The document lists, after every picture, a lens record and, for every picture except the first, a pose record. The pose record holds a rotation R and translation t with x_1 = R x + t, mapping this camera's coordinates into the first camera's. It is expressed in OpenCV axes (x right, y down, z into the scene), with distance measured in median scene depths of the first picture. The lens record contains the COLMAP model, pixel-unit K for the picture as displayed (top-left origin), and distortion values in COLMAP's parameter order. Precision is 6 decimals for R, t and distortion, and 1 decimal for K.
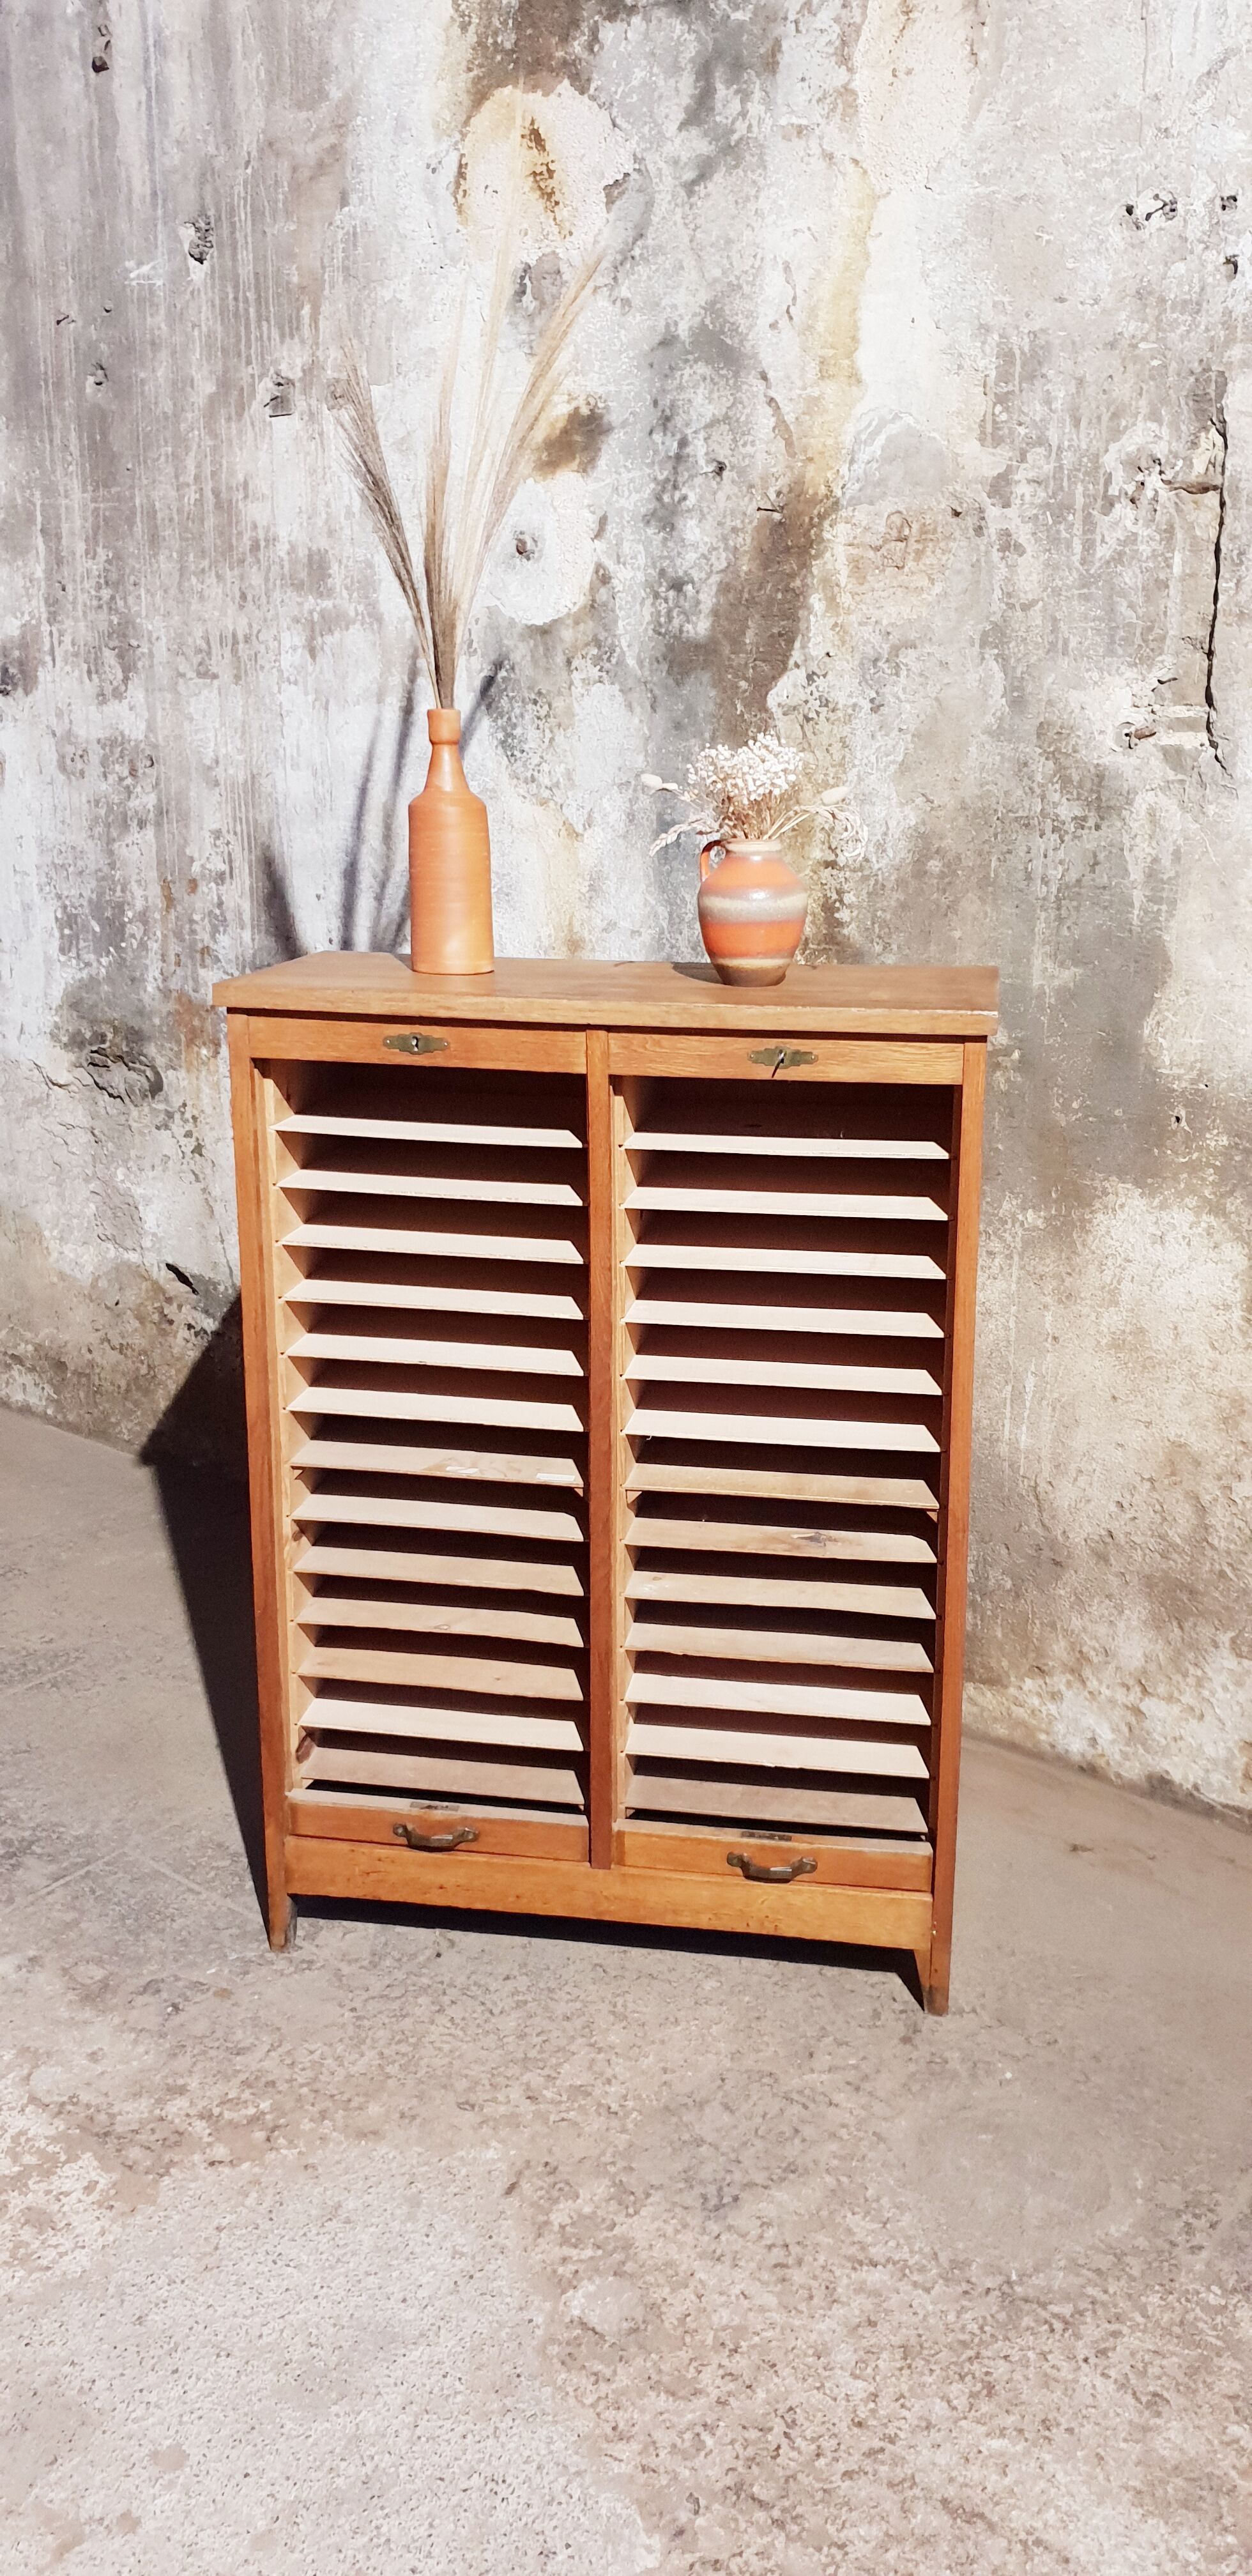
lens RADIAL K [[2009.9, 0, 682.3], [0, 2009.9, 1251.1], [0, 0, 1]] dist [-0.019464, 0.061704]
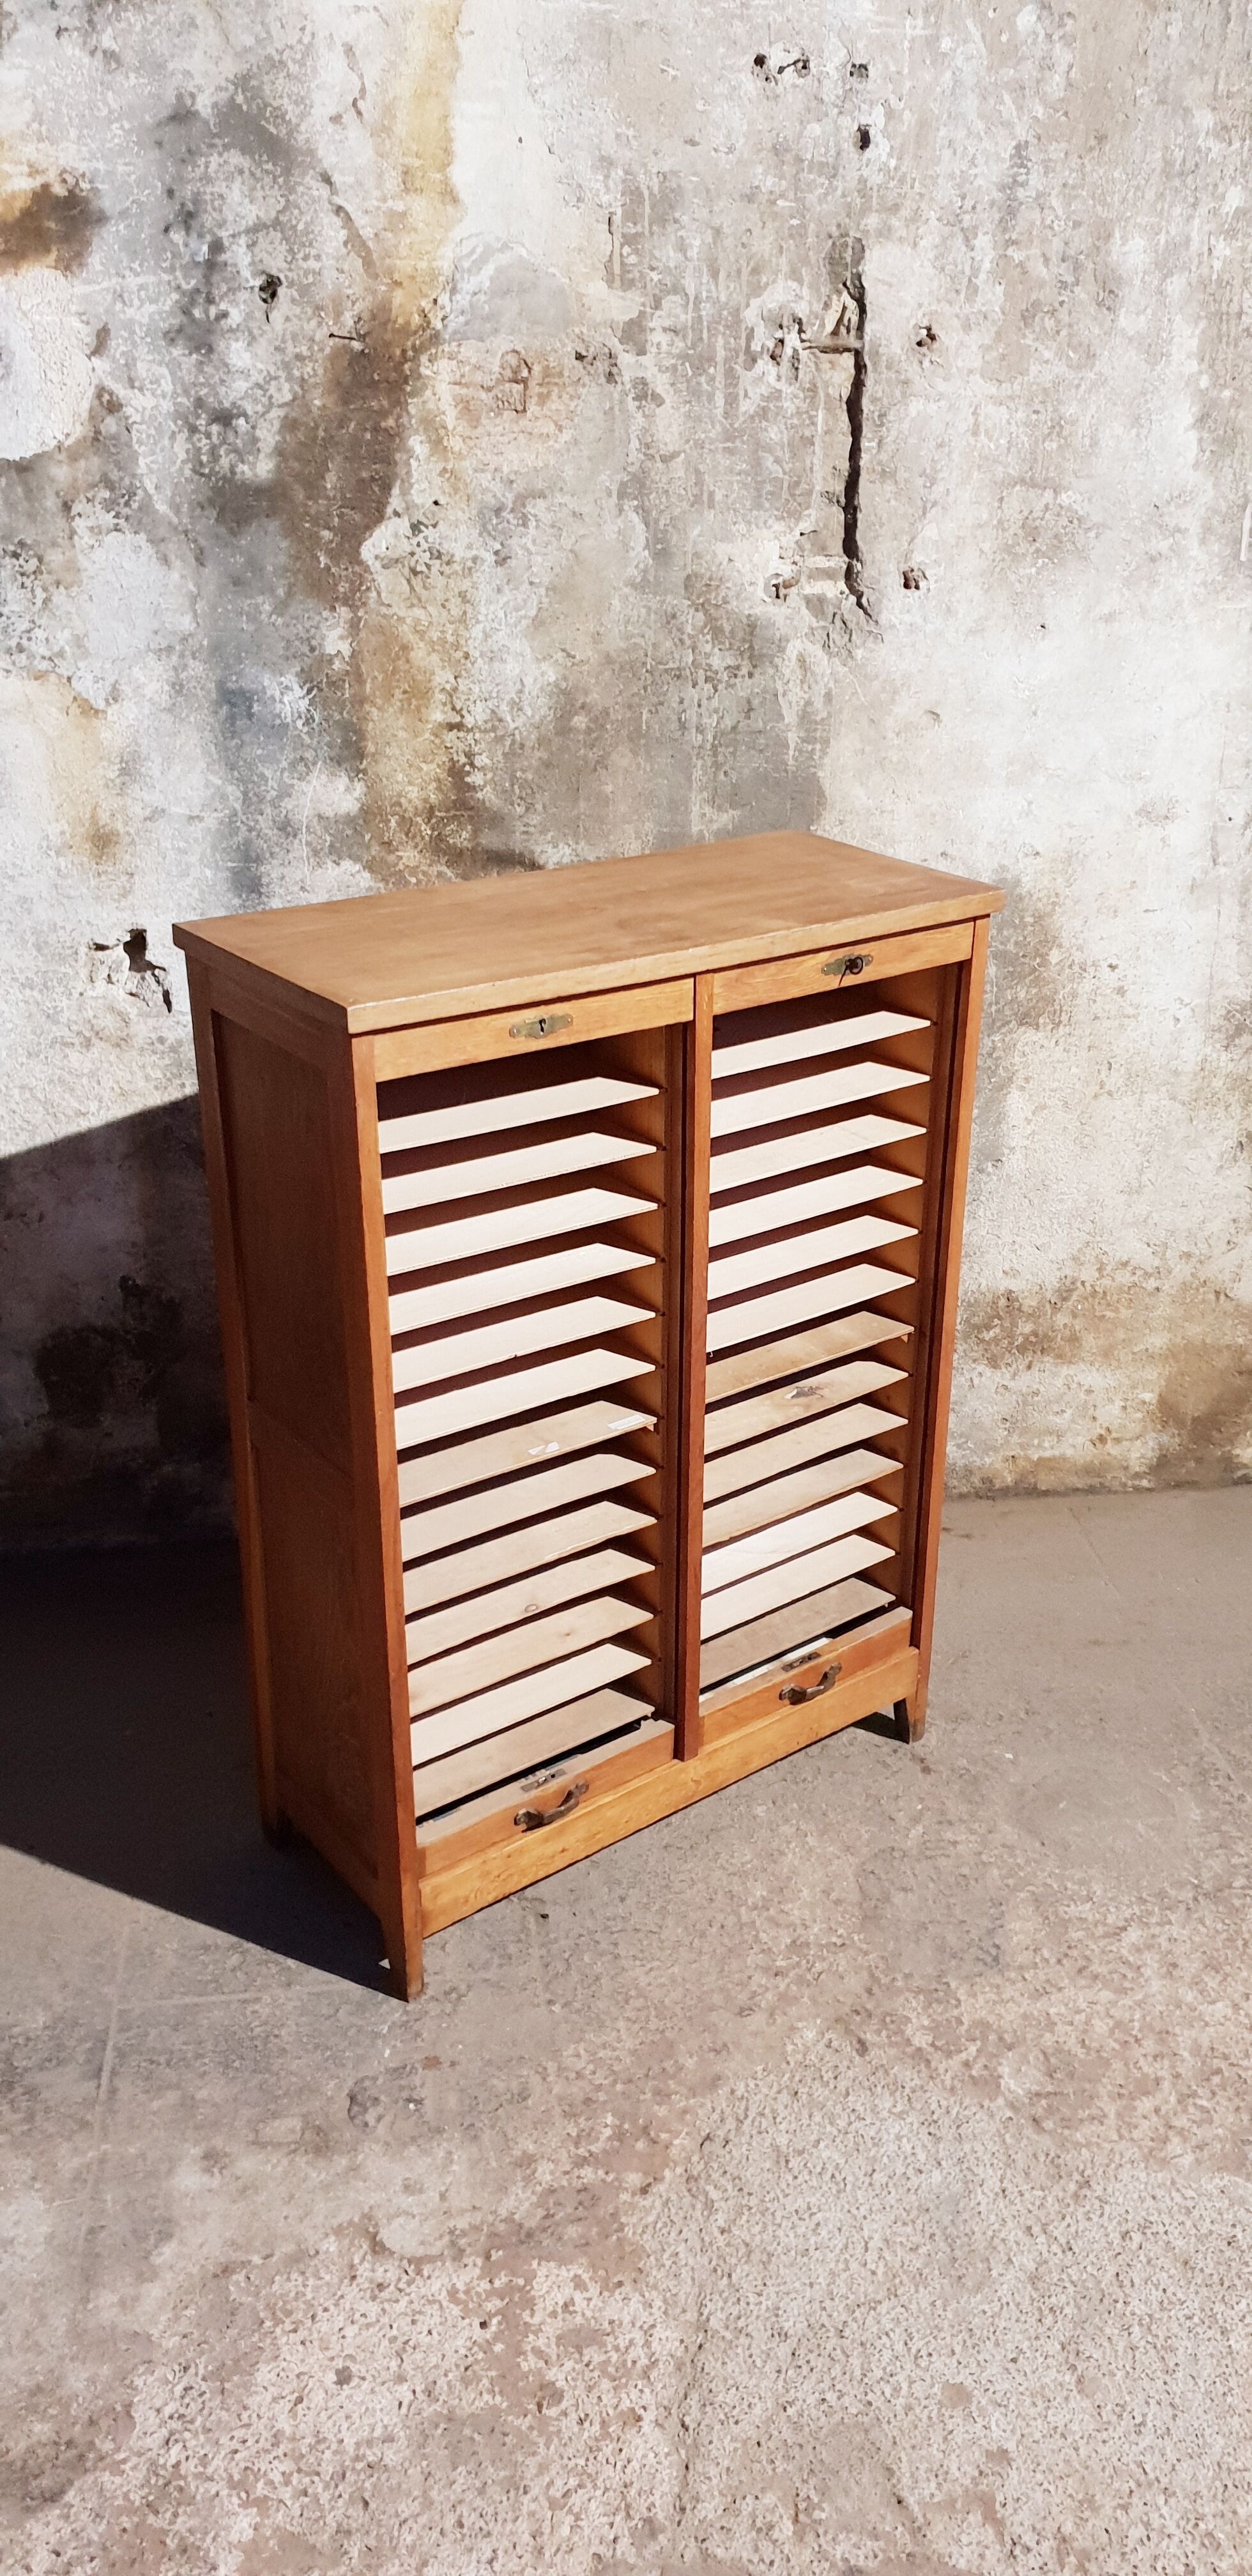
lens RADIAL K [[1987.2, 0, 652.7], [0, 1987.2, 1261.4], [0, 0, 1]] dist [-0.041963, 0.087829]
pose [[0.709022, -0.287100, 0.644098, -0.592982], [0.176685, 0.956563, 0.231884, -0.166879], [-0.682694, -0.050609, 0.728950, 0.258782]]
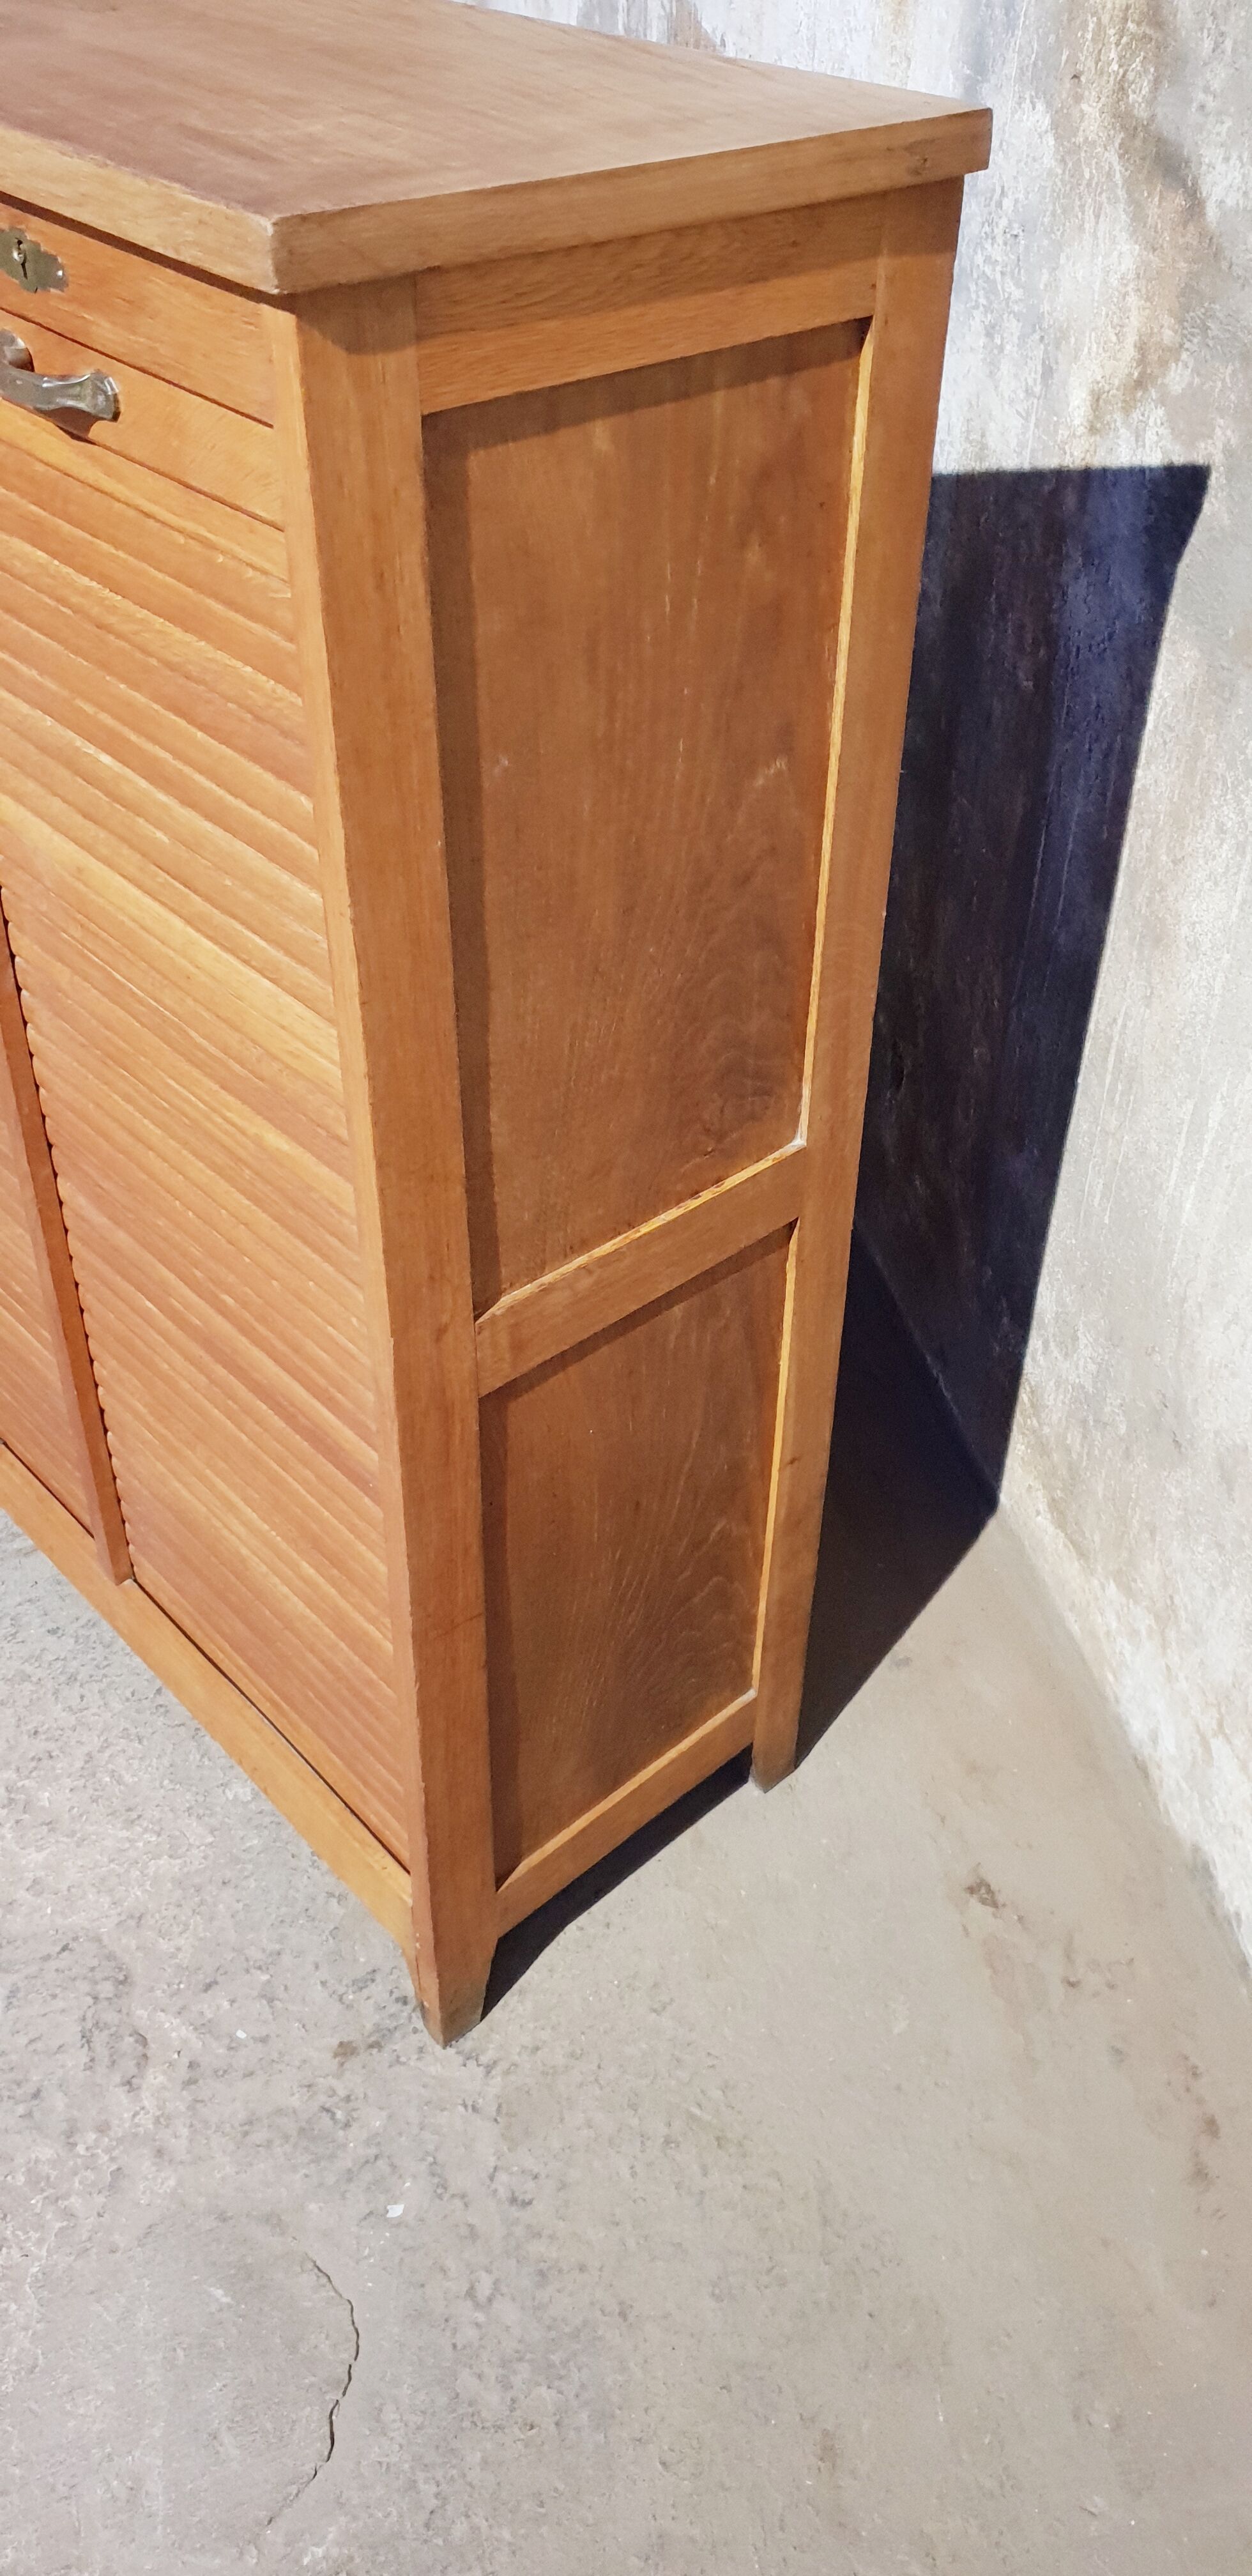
lens RADIAL K [[1989.9, 0, 653.5], [0, 1989.9, 1277.3], [0, 0, 1]] dist [-0.010796, 0.037374]
pose [[0.770391, 0.412402, -0.486233, 0.348456], [-0.184355, 0.874143, 0.449319, -0.099323], [0.610337, -0.256512, 0.749460, 0.595521]]
